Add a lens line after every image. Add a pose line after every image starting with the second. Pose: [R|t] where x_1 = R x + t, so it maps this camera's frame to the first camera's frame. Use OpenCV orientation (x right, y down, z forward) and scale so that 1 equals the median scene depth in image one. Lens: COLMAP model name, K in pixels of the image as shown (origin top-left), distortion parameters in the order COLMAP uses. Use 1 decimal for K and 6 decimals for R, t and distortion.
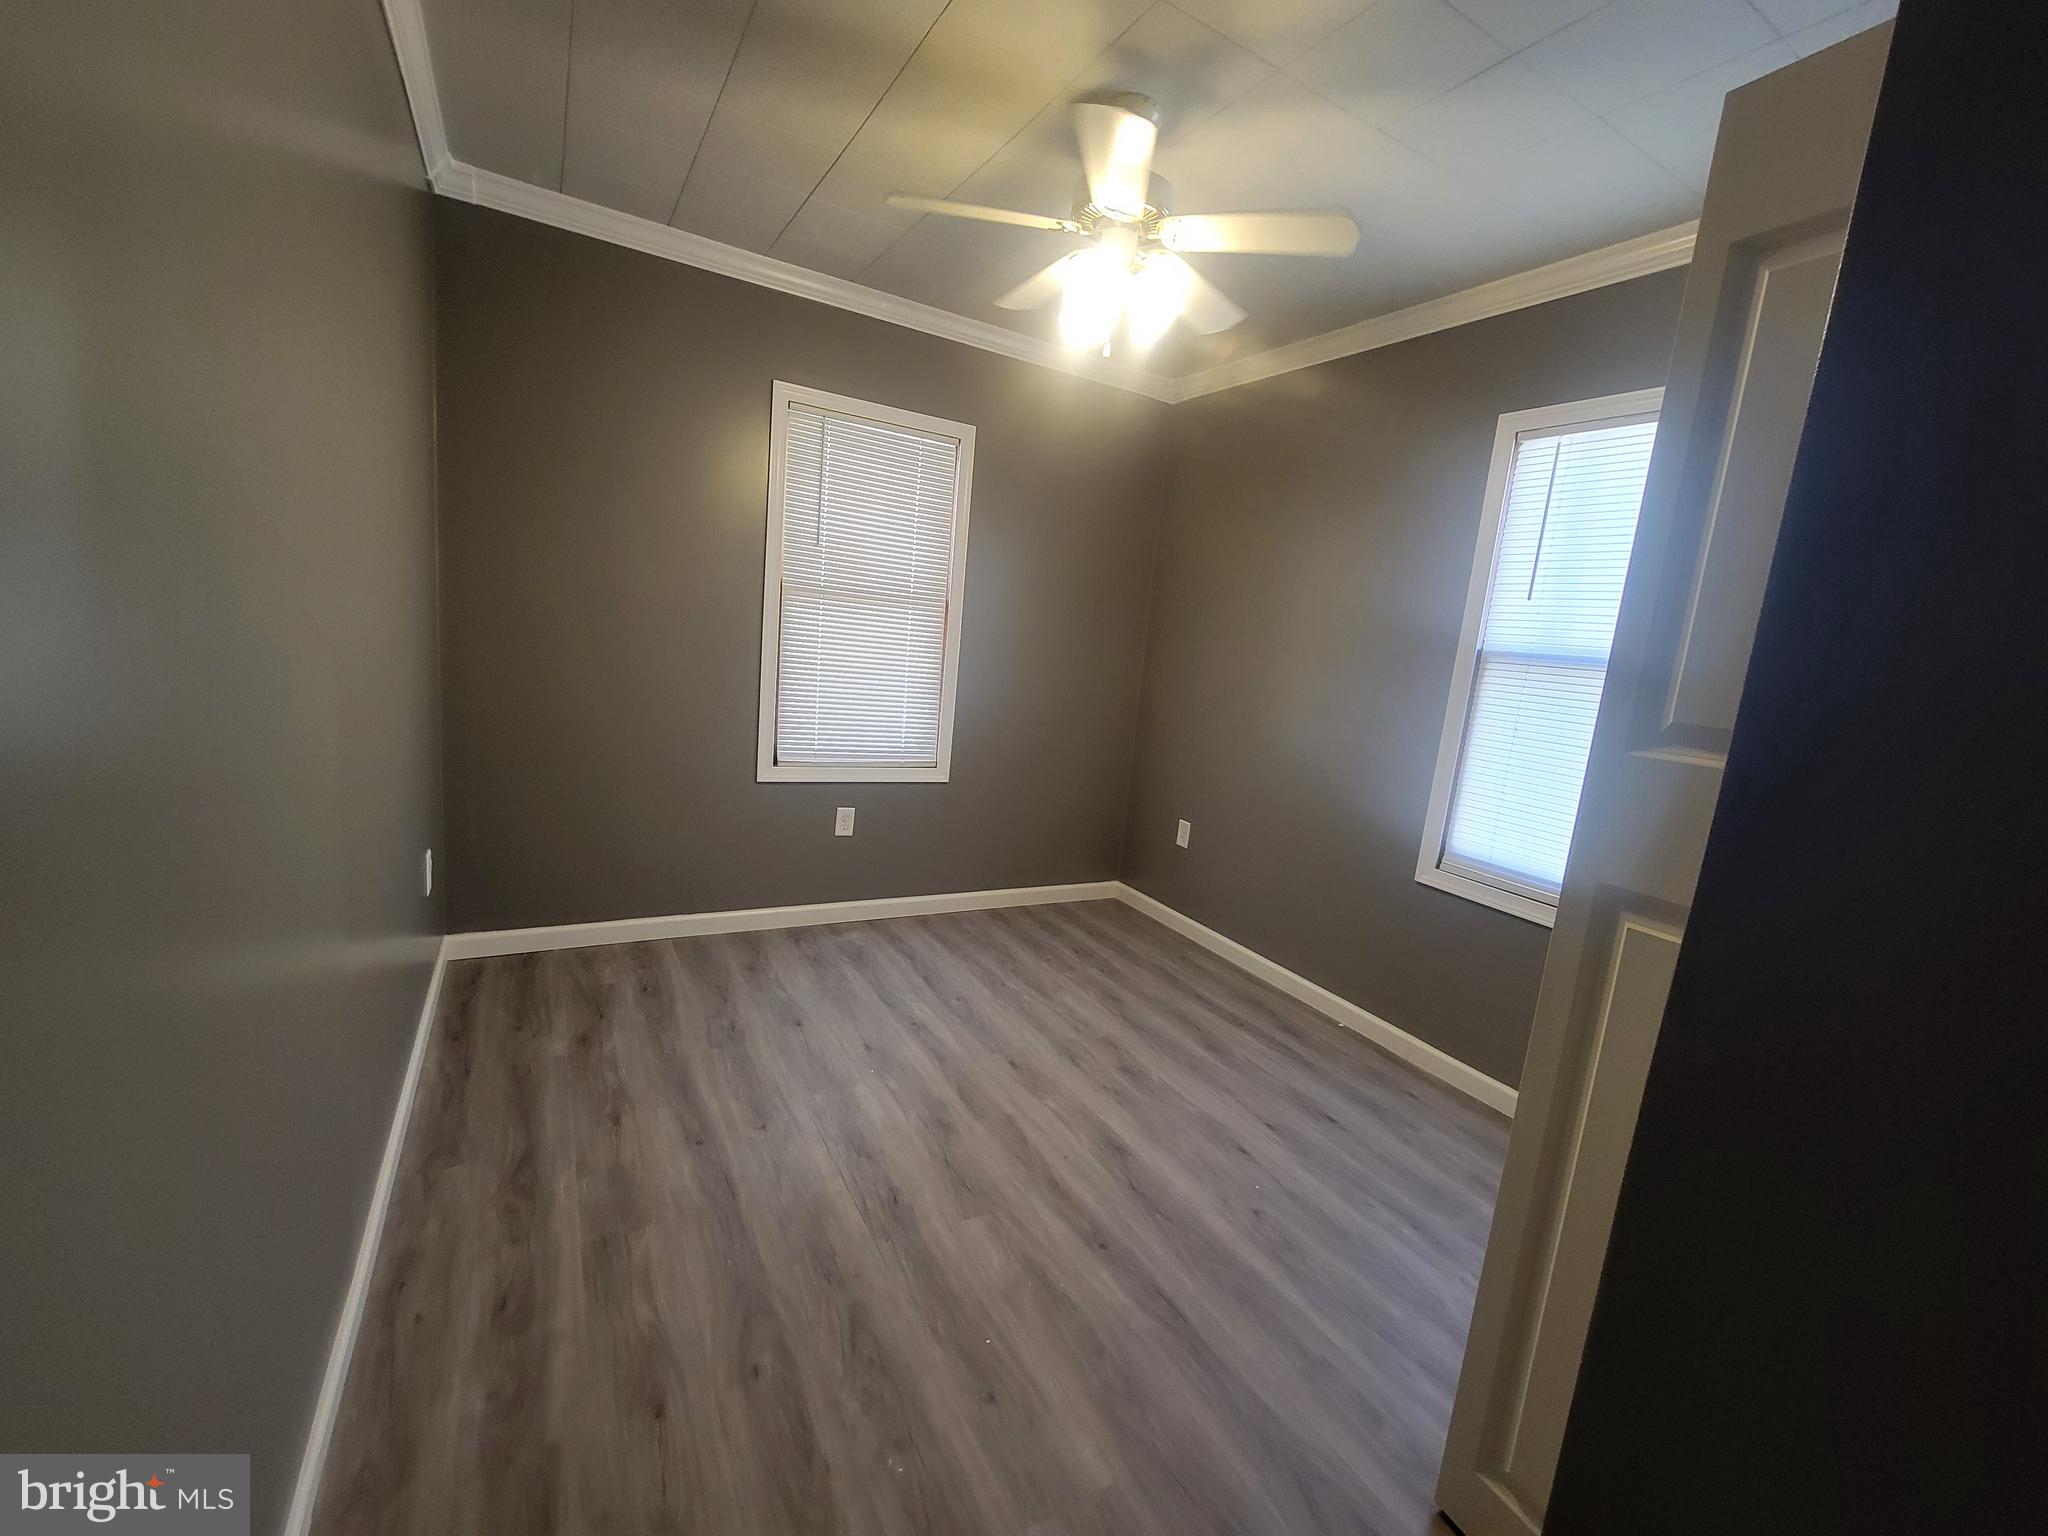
lens RADIAL K [[833.2, 0, 1033.8], [0, 833.2, 766.9], [0, 0, 1]] dist [-0.000261, 0.000100]
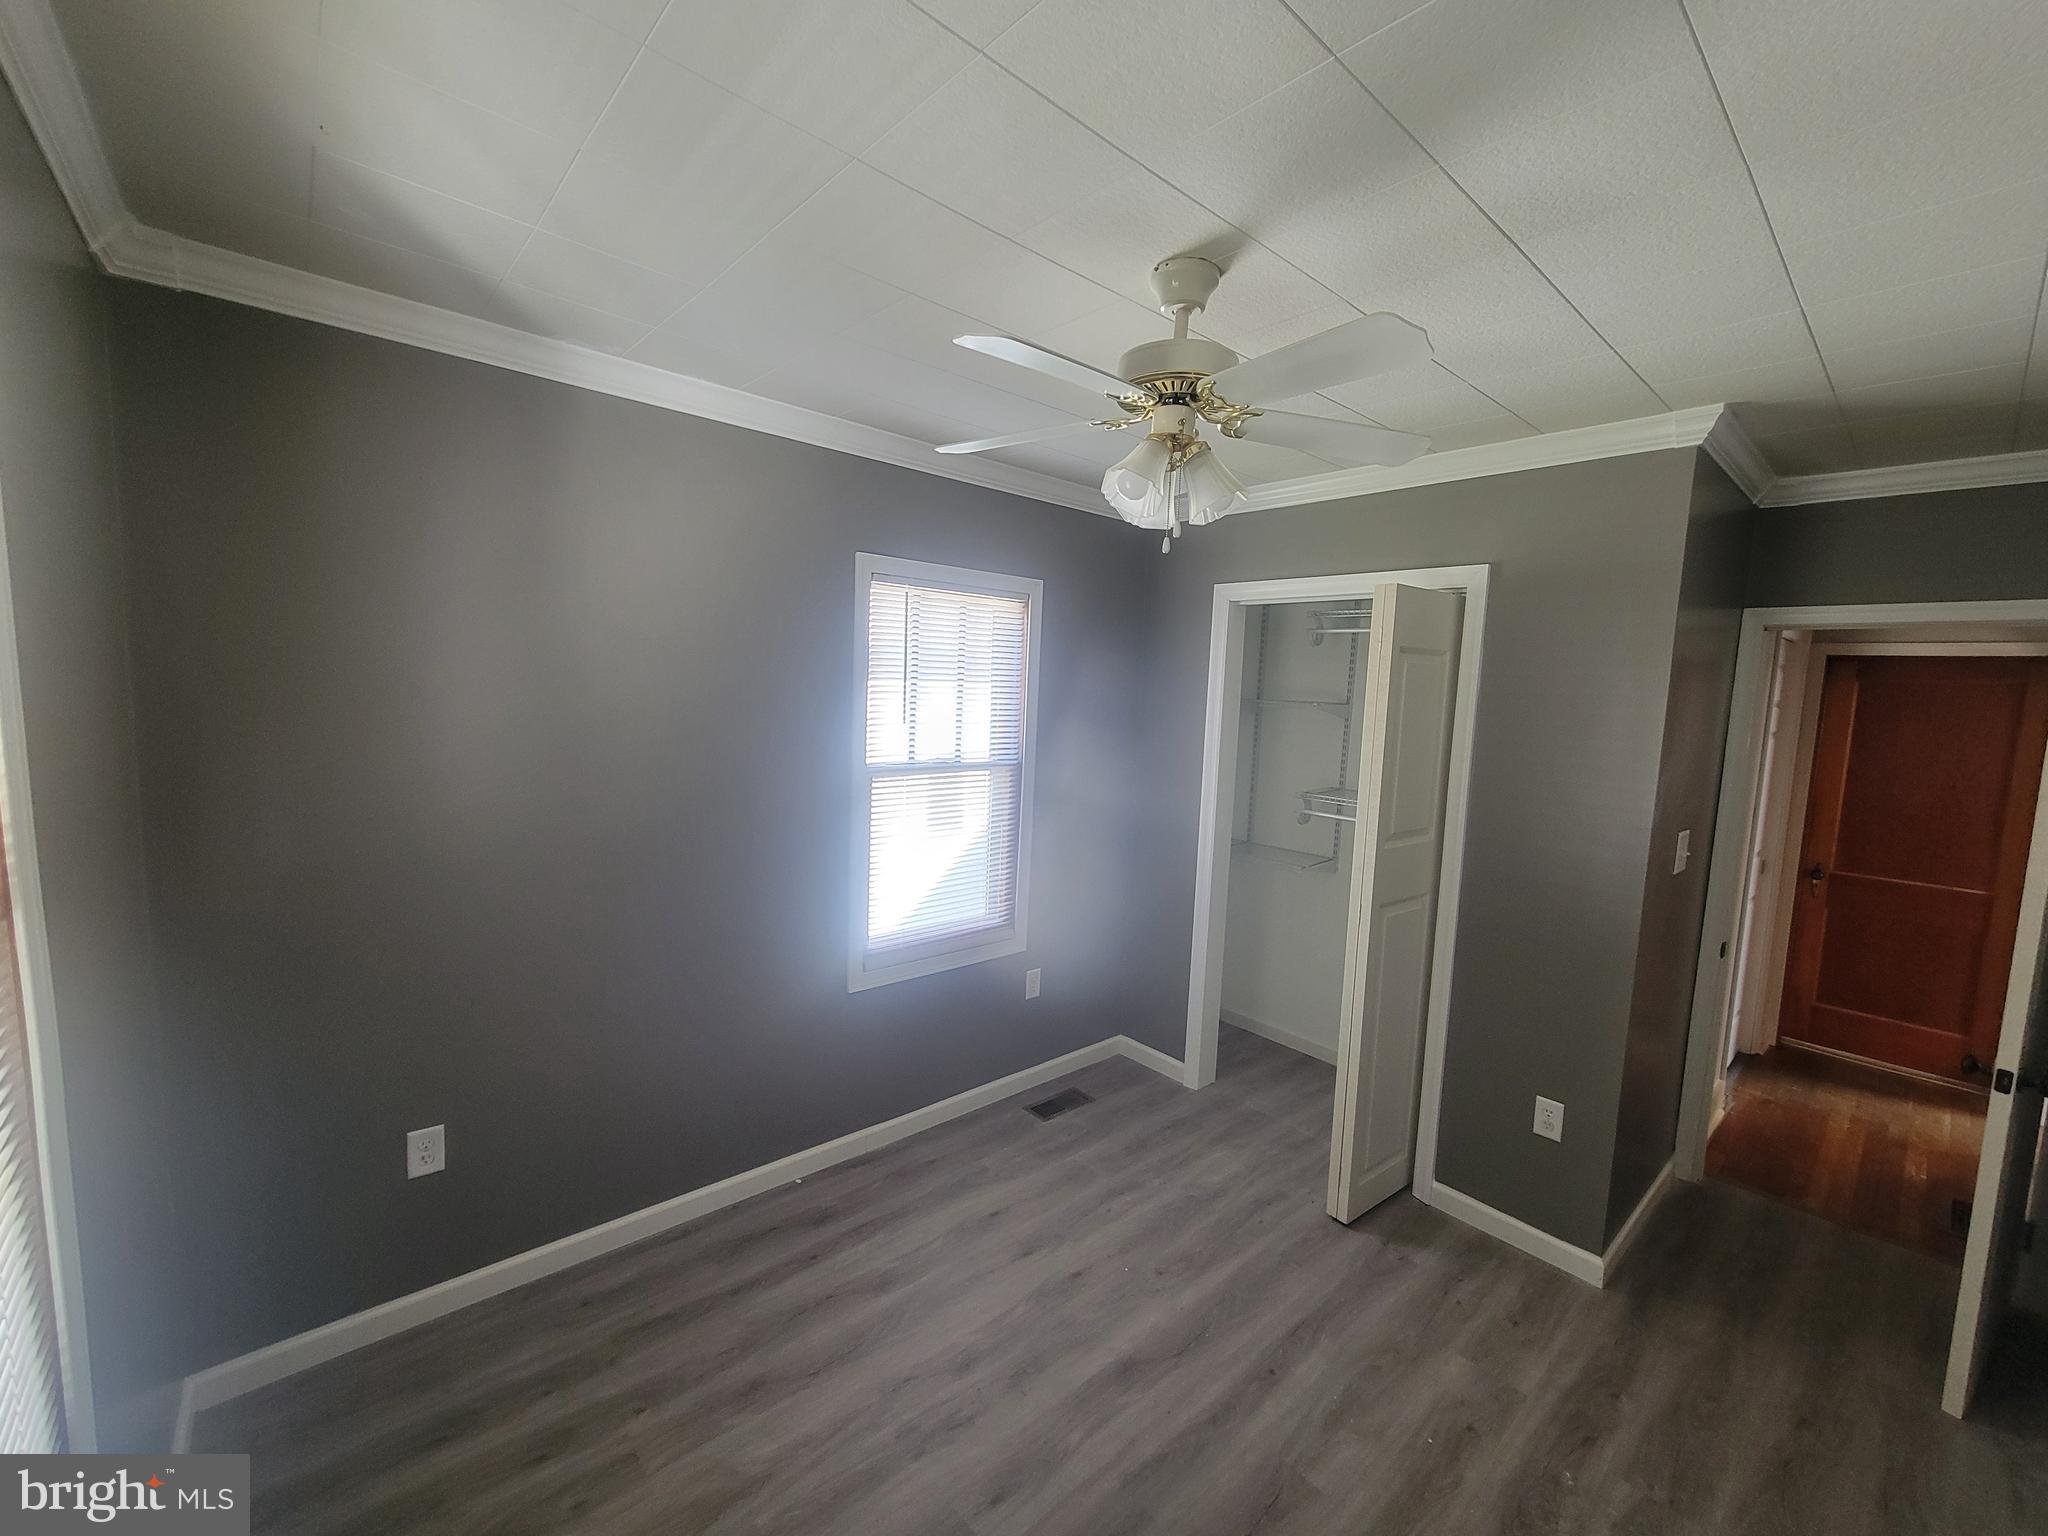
lens RADIAL K [[833.2, 0, 1033.8], [0, 833.2, 766.9], [0, 0, 1]] dist [-0.000261, 0.000100]
pose [[-0.193285, -0.201143, 0.960303, -0.622972], [0.101867, 0.969356, 0.223542, -0.411681], [-0.975840, 0.141030, -0.166872, 1.104363]]
